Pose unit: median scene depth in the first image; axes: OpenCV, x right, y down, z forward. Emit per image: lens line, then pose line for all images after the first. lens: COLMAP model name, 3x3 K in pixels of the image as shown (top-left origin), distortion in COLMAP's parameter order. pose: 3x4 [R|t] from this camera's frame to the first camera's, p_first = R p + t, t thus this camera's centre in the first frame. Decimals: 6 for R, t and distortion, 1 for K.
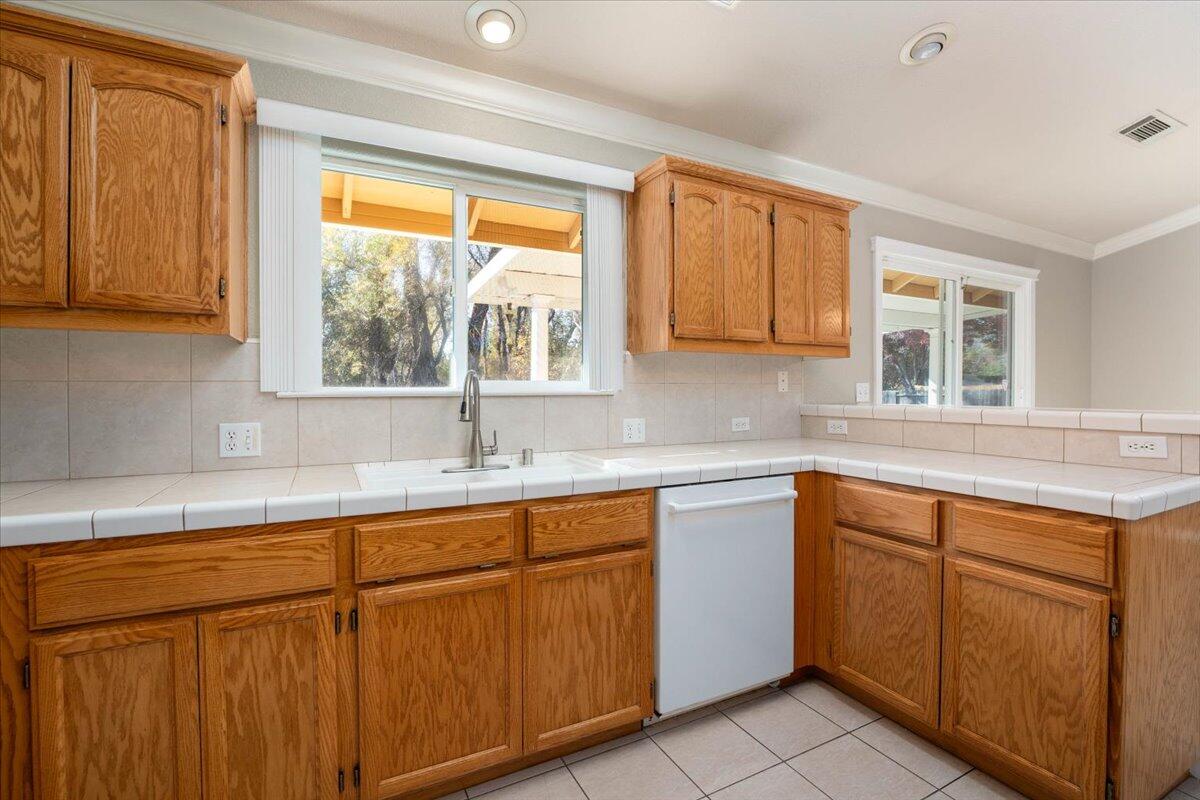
lens RADIAL K [[495.1, 0, 604.1], [0, 495.1, 397.4], [0, 0, 1]] dist [-0.019587, 0.000884]
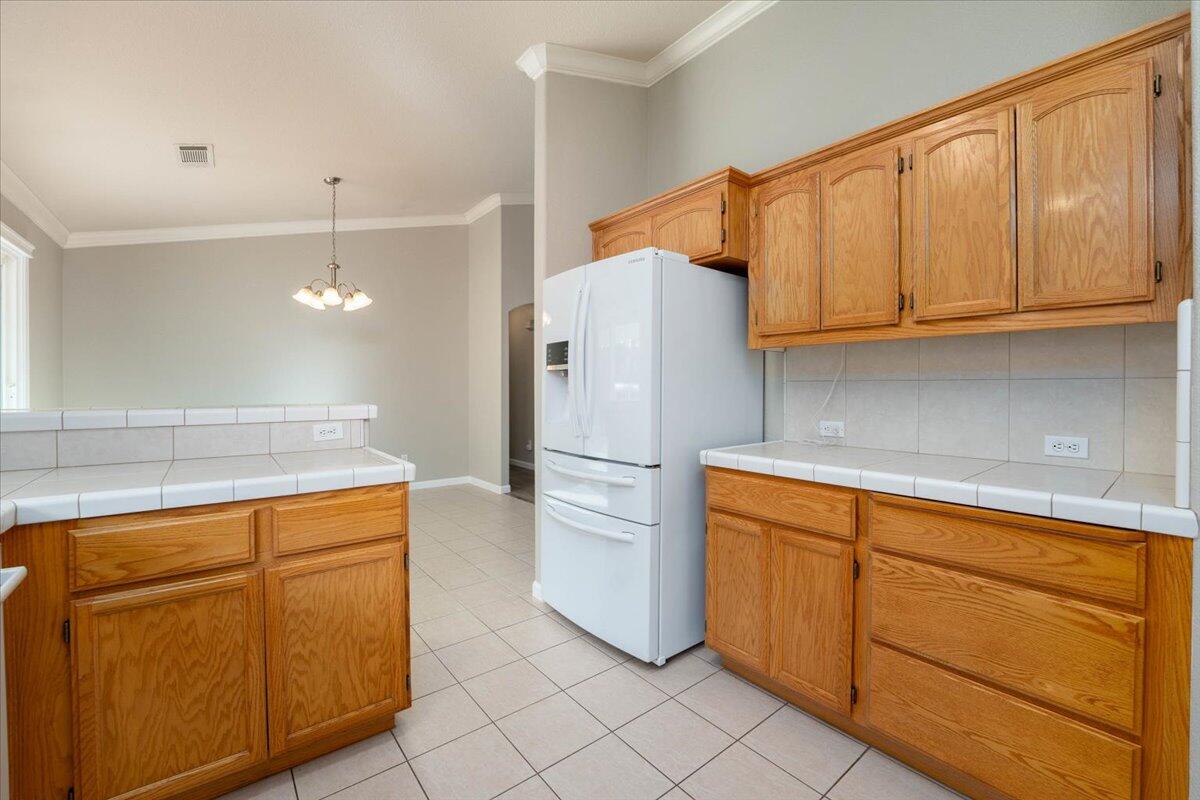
lens RADIAL K [[495.1, 0, 604.1], [0, 495.1, 397.4], [0, 0, 1]] dist [-0.019587, 0.000884]
pose [[-0.157160, -0.018023, 0.987409, -0.281586], [0.012330, 0.999720, 0.020210, -0.006290], [-0.987496, 0.015351, -0.156894, 0.475465]]
